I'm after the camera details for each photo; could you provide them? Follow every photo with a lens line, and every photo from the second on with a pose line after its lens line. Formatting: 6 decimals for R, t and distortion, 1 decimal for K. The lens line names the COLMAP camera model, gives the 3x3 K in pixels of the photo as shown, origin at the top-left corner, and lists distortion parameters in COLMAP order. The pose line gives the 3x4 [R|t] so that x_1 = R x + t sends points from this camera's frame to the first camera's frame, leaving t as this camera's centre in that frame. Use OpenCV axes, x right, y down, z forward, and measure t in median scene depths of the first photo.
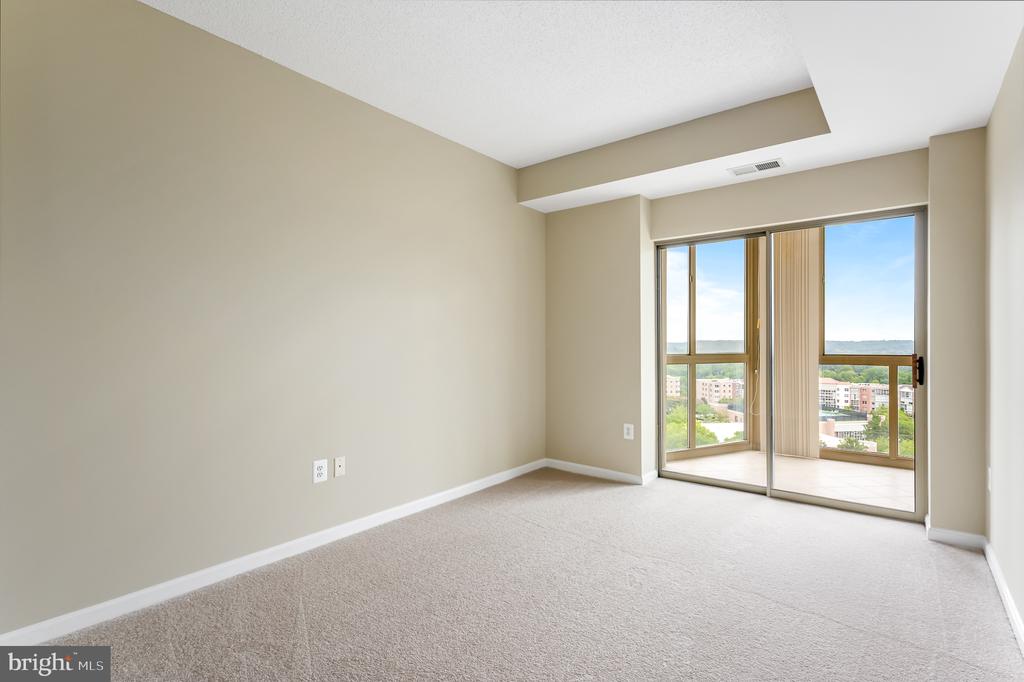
lens RADIAL K [[497.4, 0, 512.9], [0, 497.4, 344.2], [0, 0, 1]] dist [-0.001043, 0.000007]
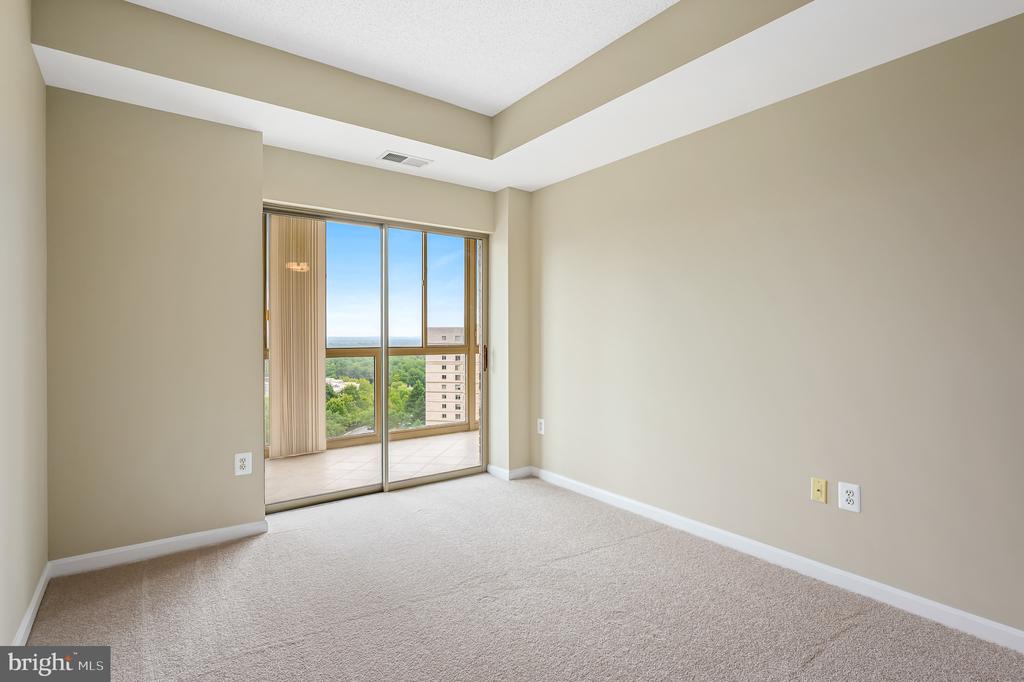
lens RADIAL K [[497.4, 0, 512.9], [0, 497.4, 344.2], [0, 0, 1]] dist [-0.001043, 0.000007]
pose [[0.233149, -0.008276, 0.972406, -0.390857], [0.007339, 0.999950, 0.006751, 0.008672], [-0.972413, 0.005562, 0.233198, 0.526658]]
